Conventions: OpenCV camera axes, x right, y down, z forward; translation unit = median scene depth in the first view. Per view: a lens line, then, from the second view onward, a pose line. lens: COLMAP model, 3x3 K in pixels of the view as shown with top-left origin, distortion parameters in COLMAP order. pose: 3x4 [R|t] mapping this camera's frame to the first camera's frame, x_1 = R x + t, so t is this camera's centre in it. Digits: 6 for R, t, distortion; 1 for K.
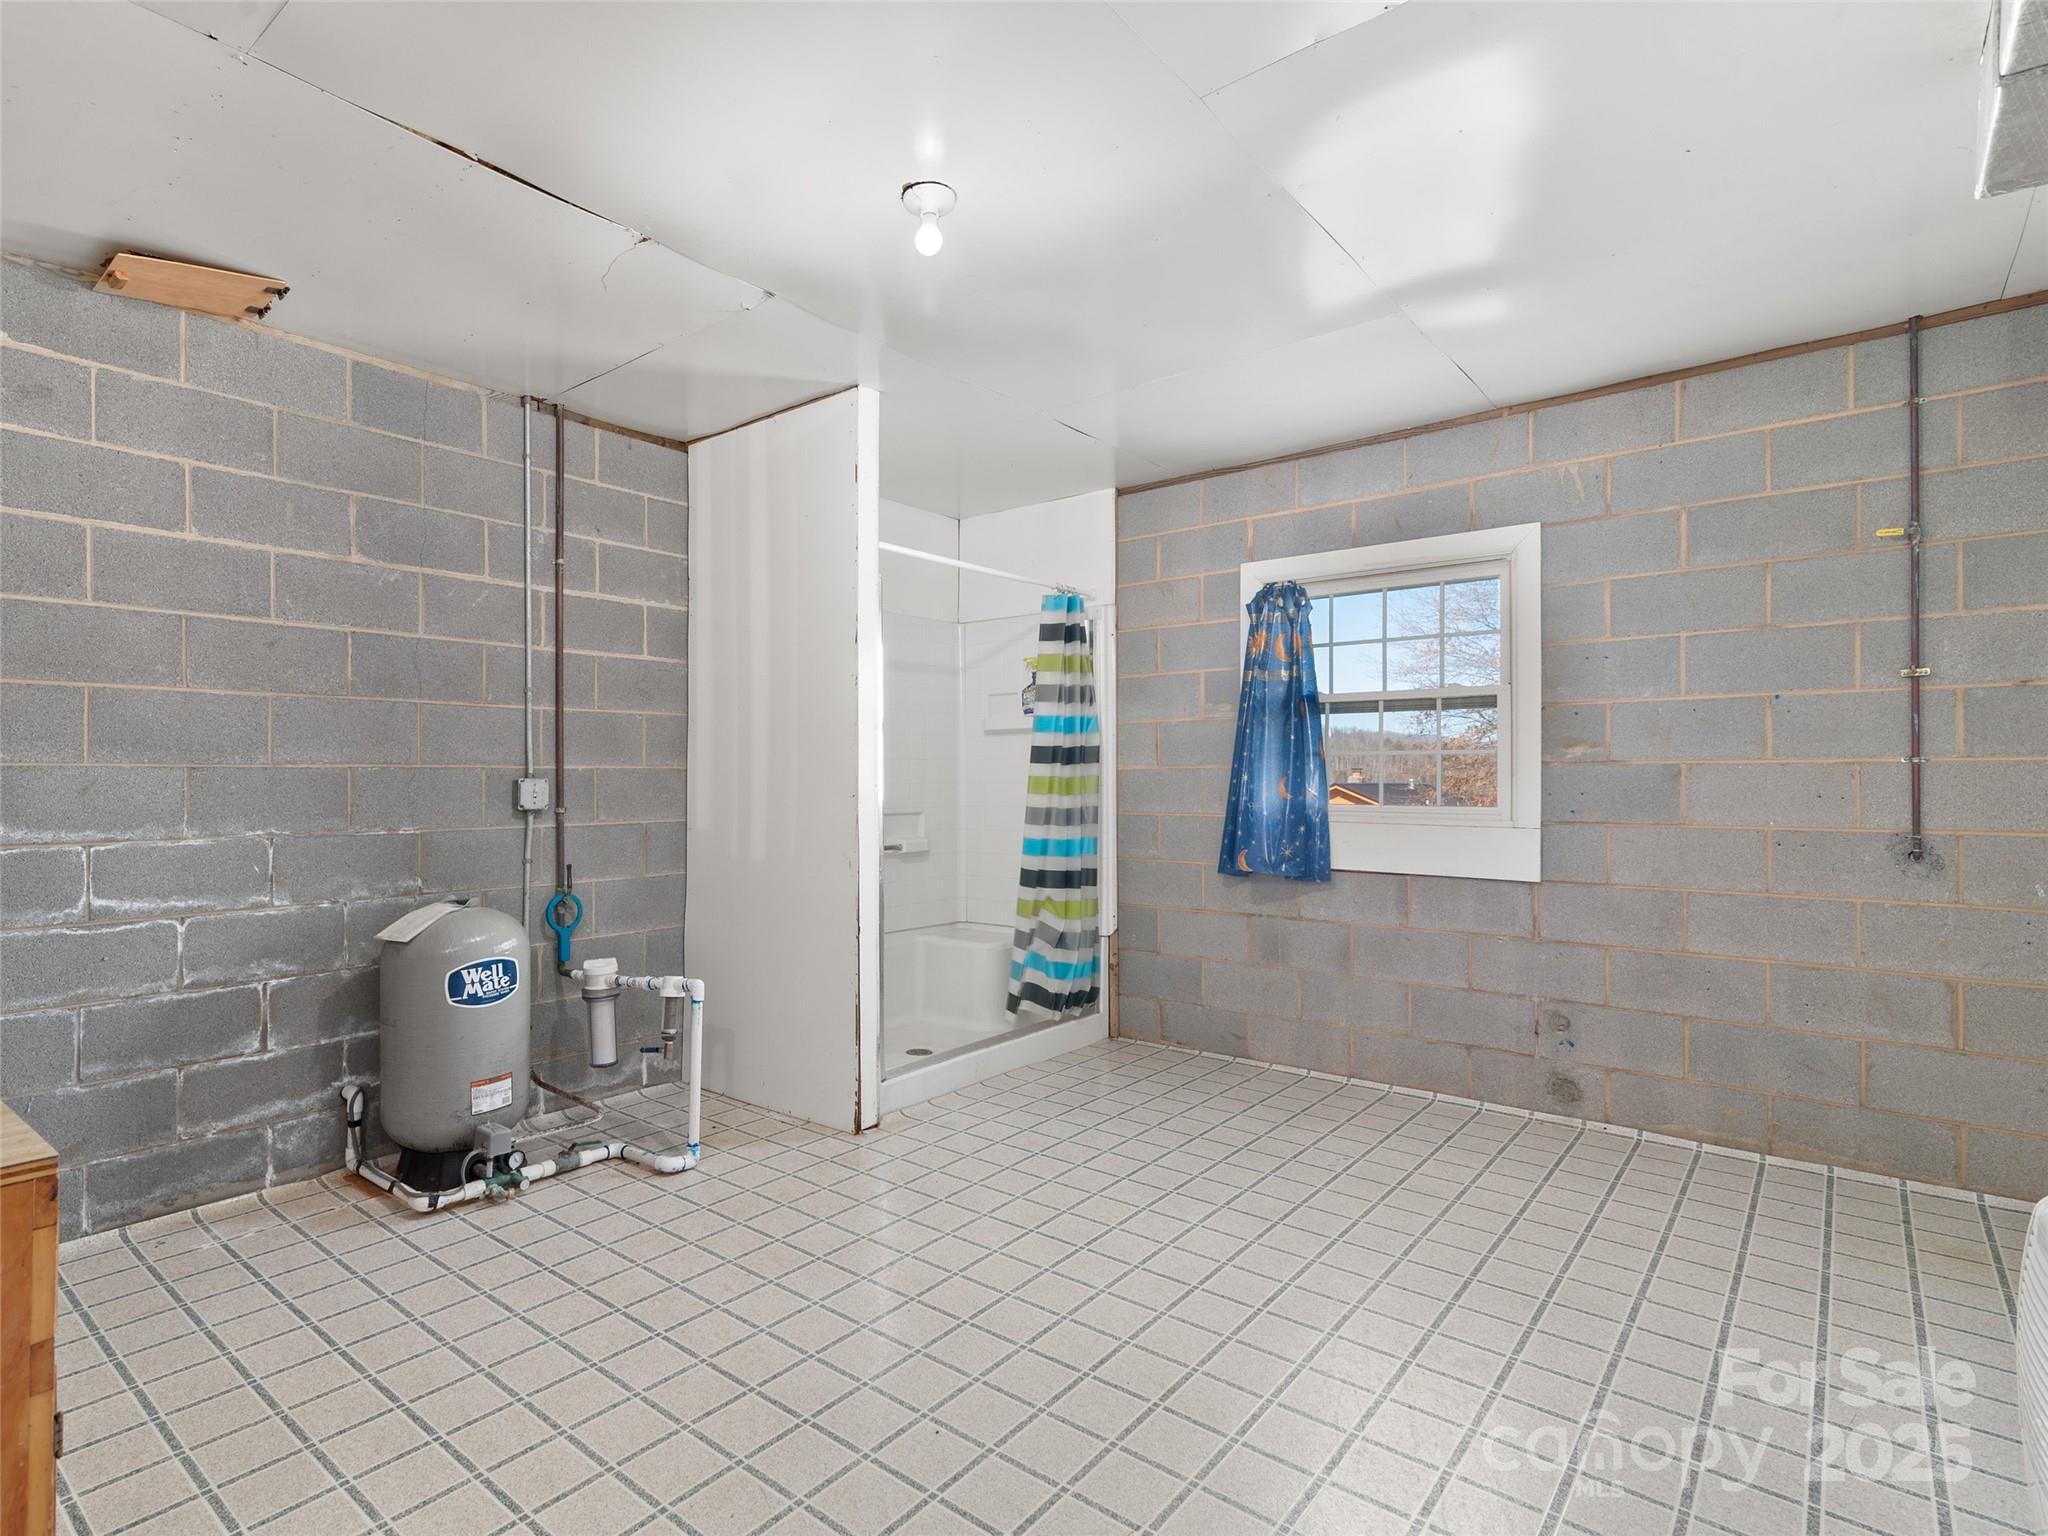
lens RADIAL K [[953.0, 0, 1024.0], [0, 953.0, 768.0], [0, 0, 1]] dist [0.011637, -0.000210]
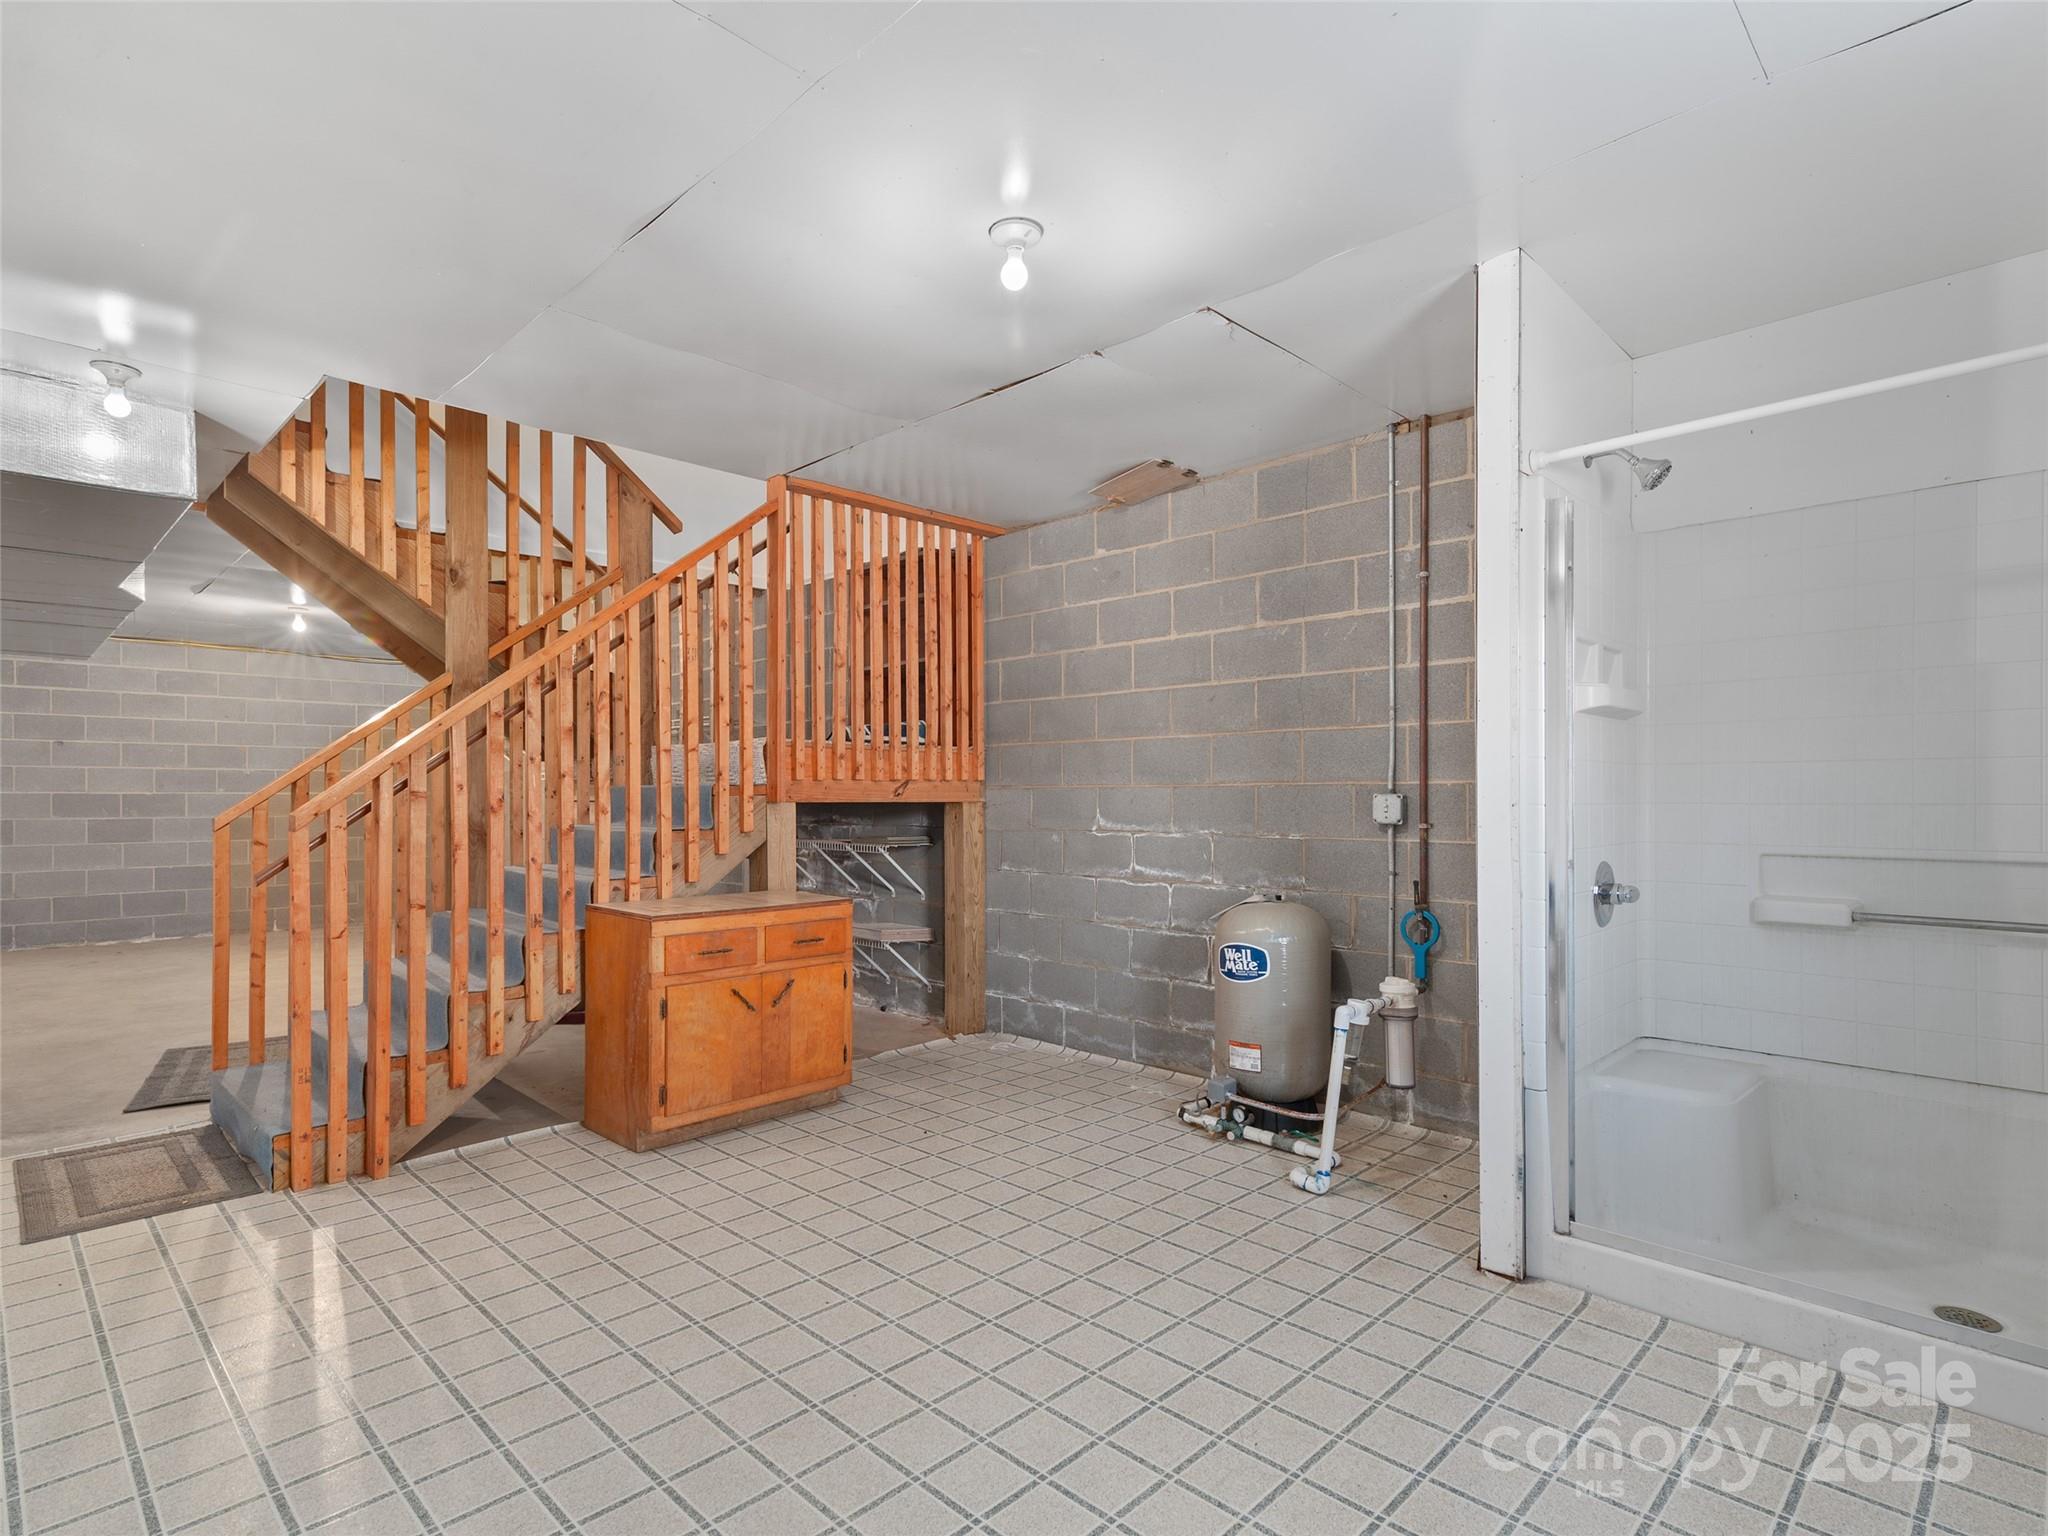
lens RADIAL K [[1048.6, 0, 1025.3], [0, 1048.6, 792.9], [0, 0, 1]] dist [0.016944, -0.002562]
pose [[-0.061320, 0.000884, -0.998118, 0.790545], [0.014415, 0.999896, 0.000000, 0.005266], [0.998014, -0.014388, -0.061326, 0.823514]]
